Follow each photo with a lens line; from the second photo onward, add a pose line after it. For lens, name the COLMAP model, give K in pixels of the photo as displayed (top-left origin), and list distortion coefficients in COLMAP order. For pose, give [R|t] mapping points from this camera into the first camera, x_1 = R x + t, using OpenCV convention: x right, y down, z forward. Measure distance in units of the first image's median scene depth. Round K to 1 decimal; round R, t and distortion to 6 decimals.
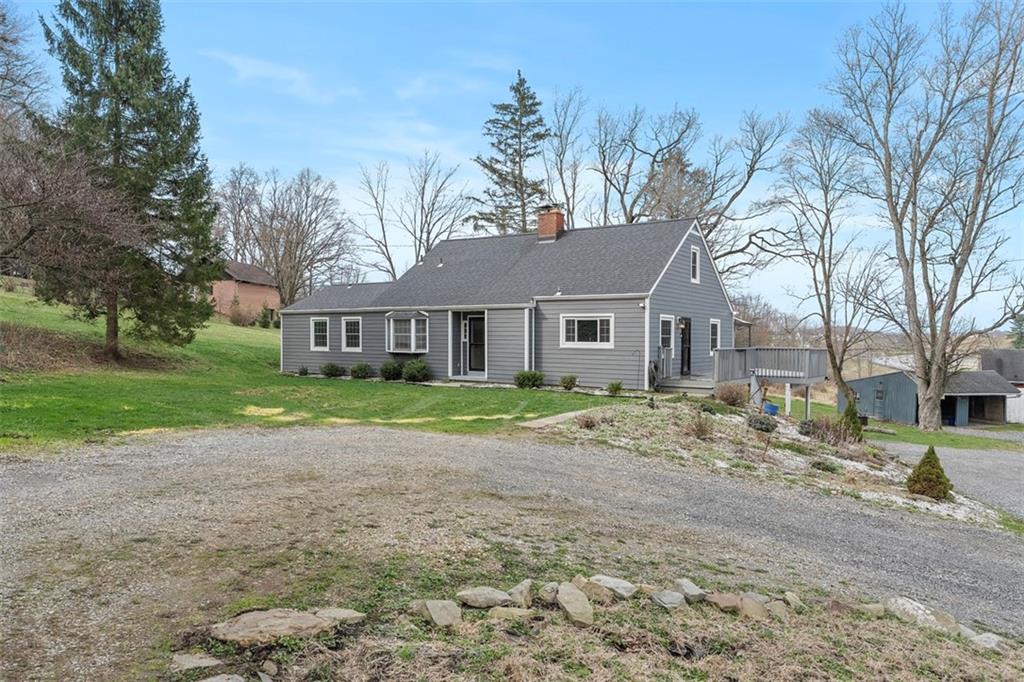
lens RADIAL K [[690.0, 0, 510.6], [0, 690.0, 341.1], [0, 0, 1]] dist [0.006913, 0.001251]
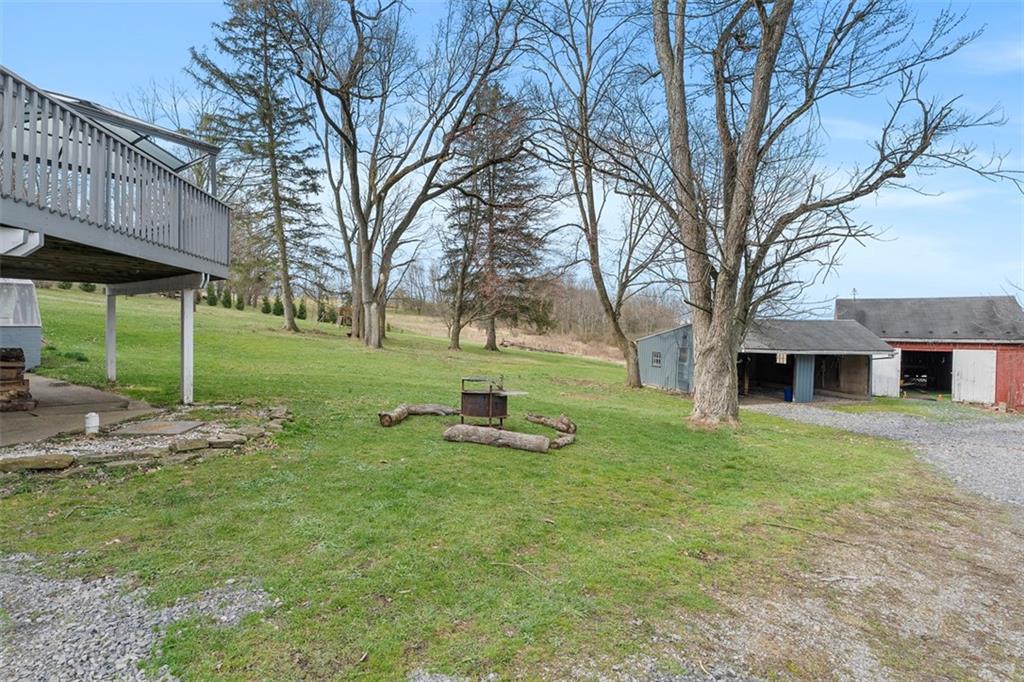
lens RADIAL K [[464.9, 0, 513.9], [0, 464.9, 341.6], [0, 0, 1]] dist [-0.003334, -0.000002]
pose [[0.999814, 0.000544, -0.019302, 0.390251], [-0.000179, 0.999822, 0.018892, 0.058088], [0.019309, -0.018885, 0.999635, 0.562374]]
